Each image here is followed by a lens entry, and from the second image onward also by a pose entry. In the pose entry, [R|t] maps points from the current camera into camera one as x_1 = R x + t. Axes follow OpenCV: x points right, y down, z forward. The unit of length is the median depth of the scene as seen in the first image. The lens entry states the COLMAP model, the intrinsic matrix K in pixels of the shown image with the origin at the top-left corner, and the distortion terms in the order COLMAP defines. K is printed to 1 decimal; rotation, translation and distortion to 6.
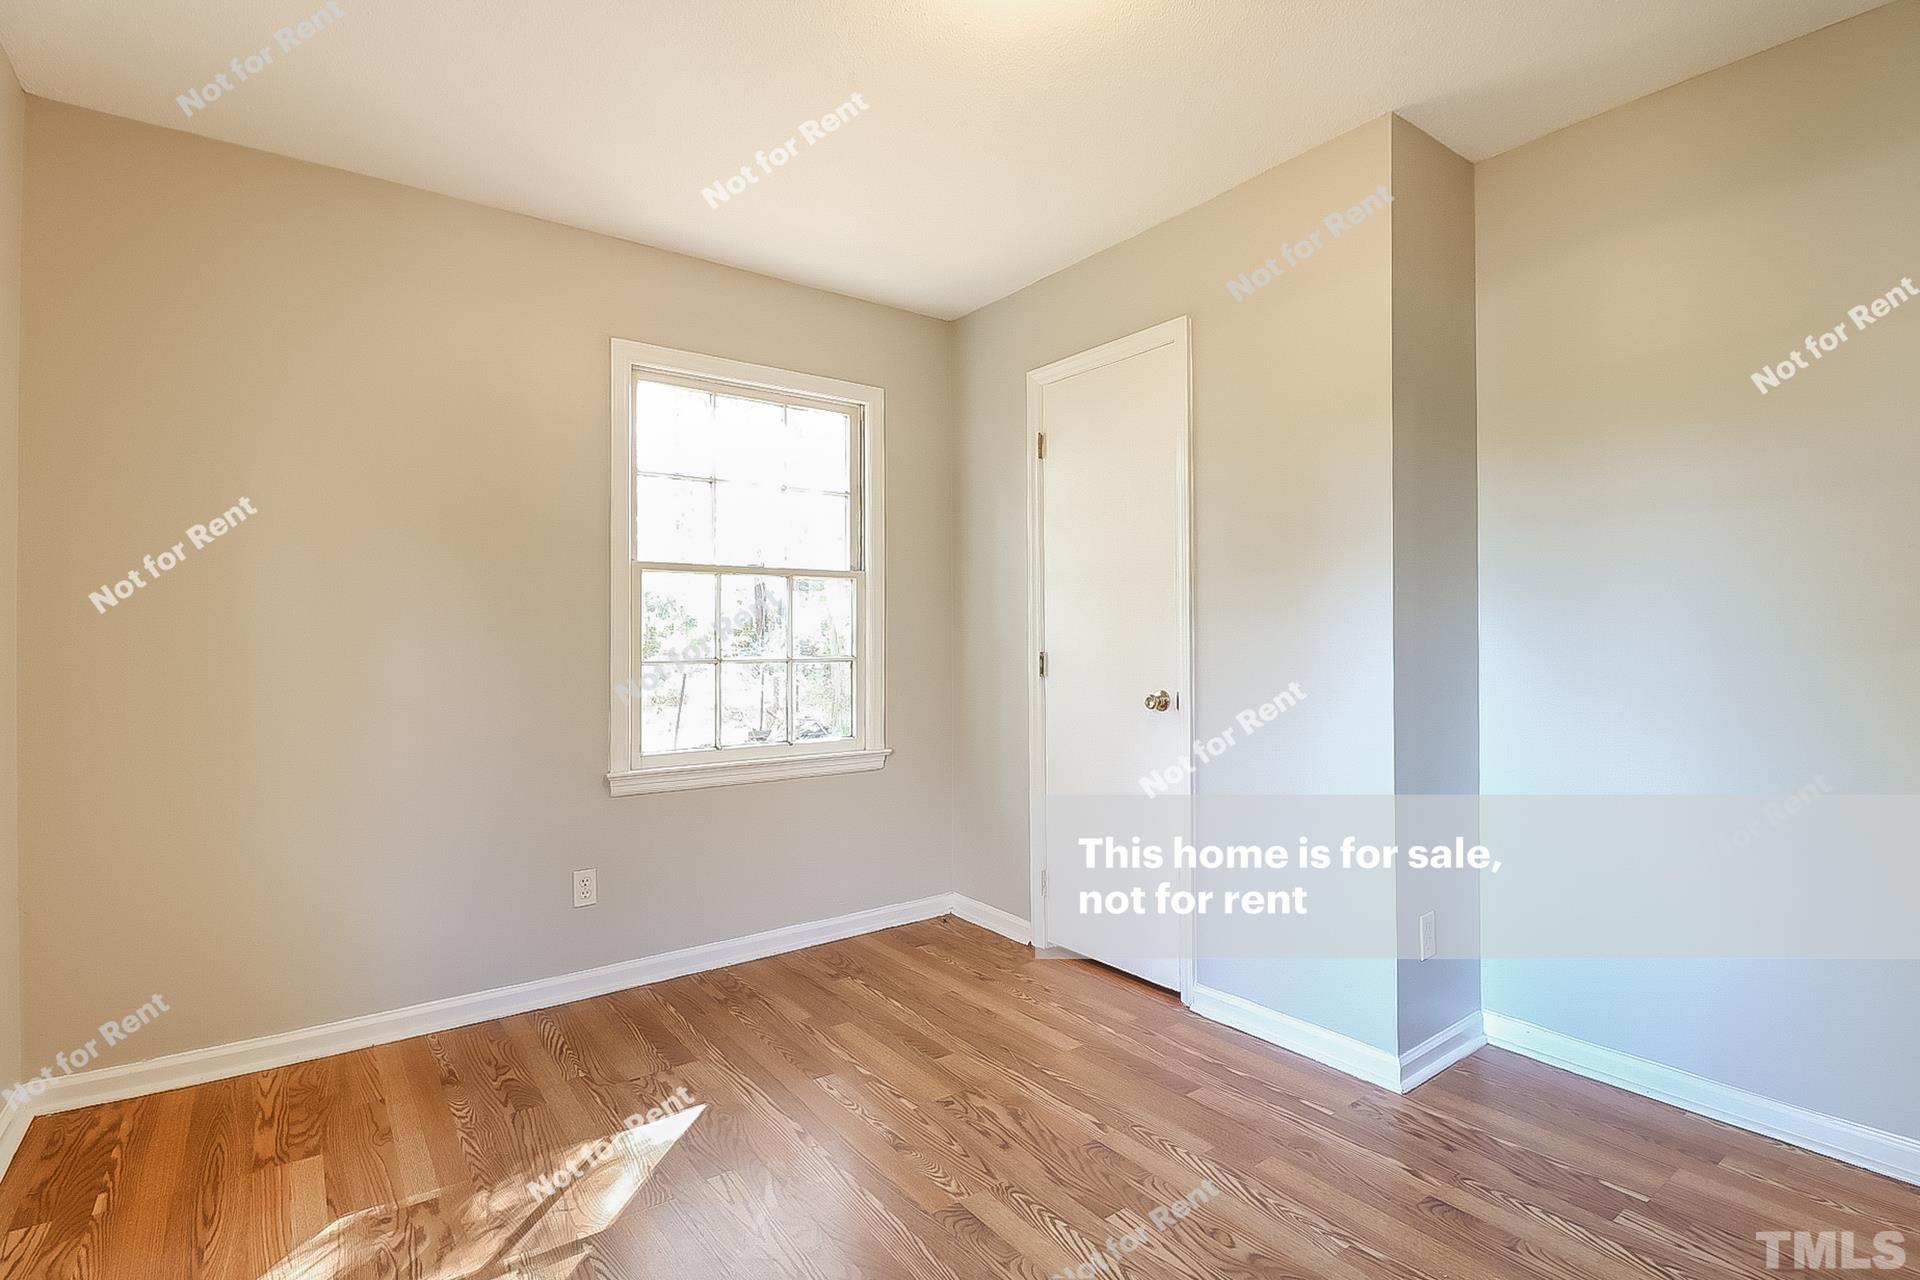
lens RADIAL K [[896.4, 0, 957.2], [0, 896.4, 633.2], [0, 0, 1]] dist [-0.000792, -0.000209]
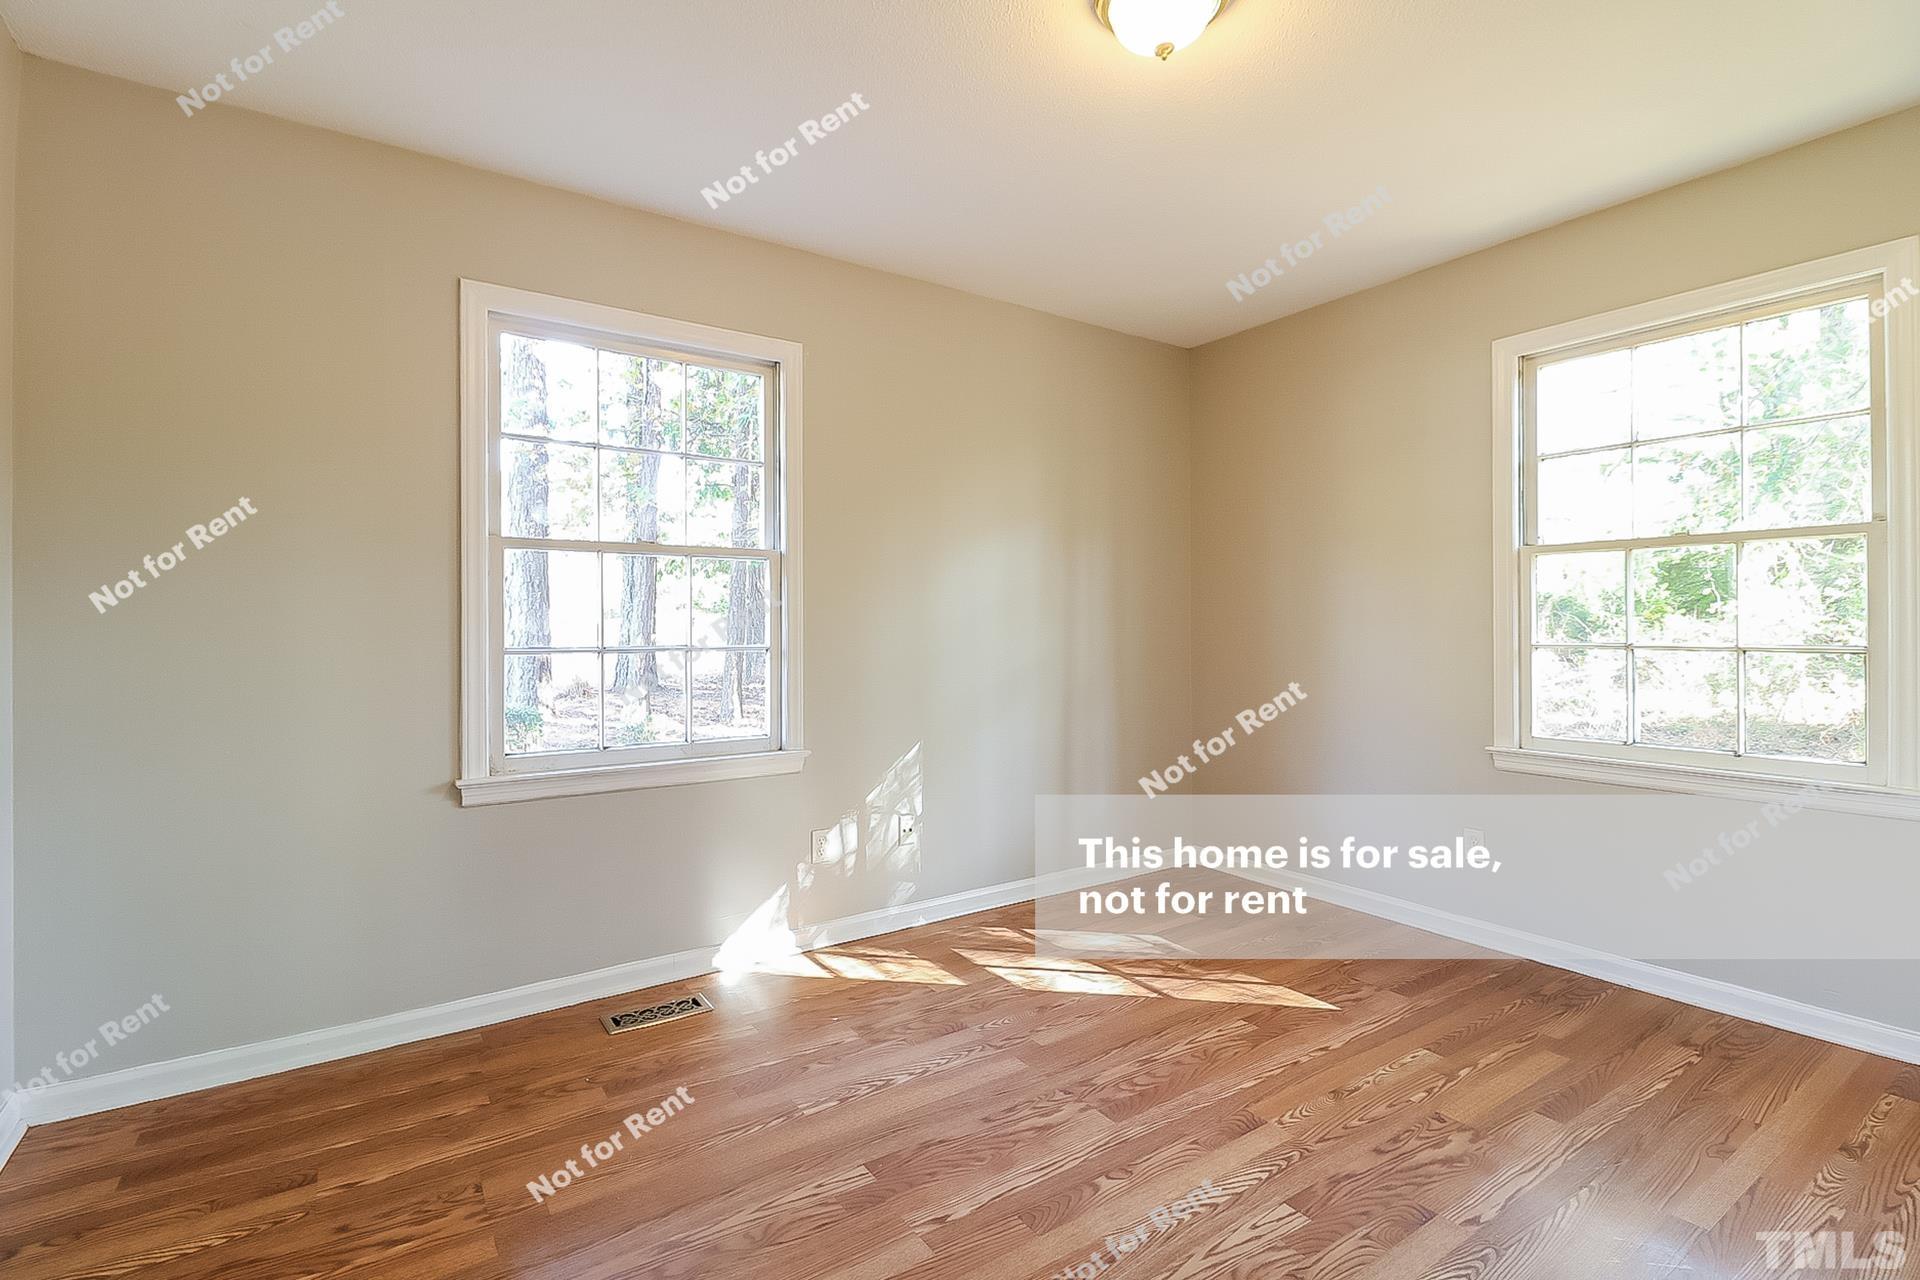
lens RADIAL K [[896.4, 0, 1003.1], [0, 896.4, 634.7], [0, 0, 1]] dist [-0.000792, -0.000209]
pose [[-0.004435, 0.011836, -0.999920, 0.669749], [0.010320, 0.999877, 0.011790, 0.002247], [0.999937, -0.010267, -0.004557, 0.402890]]
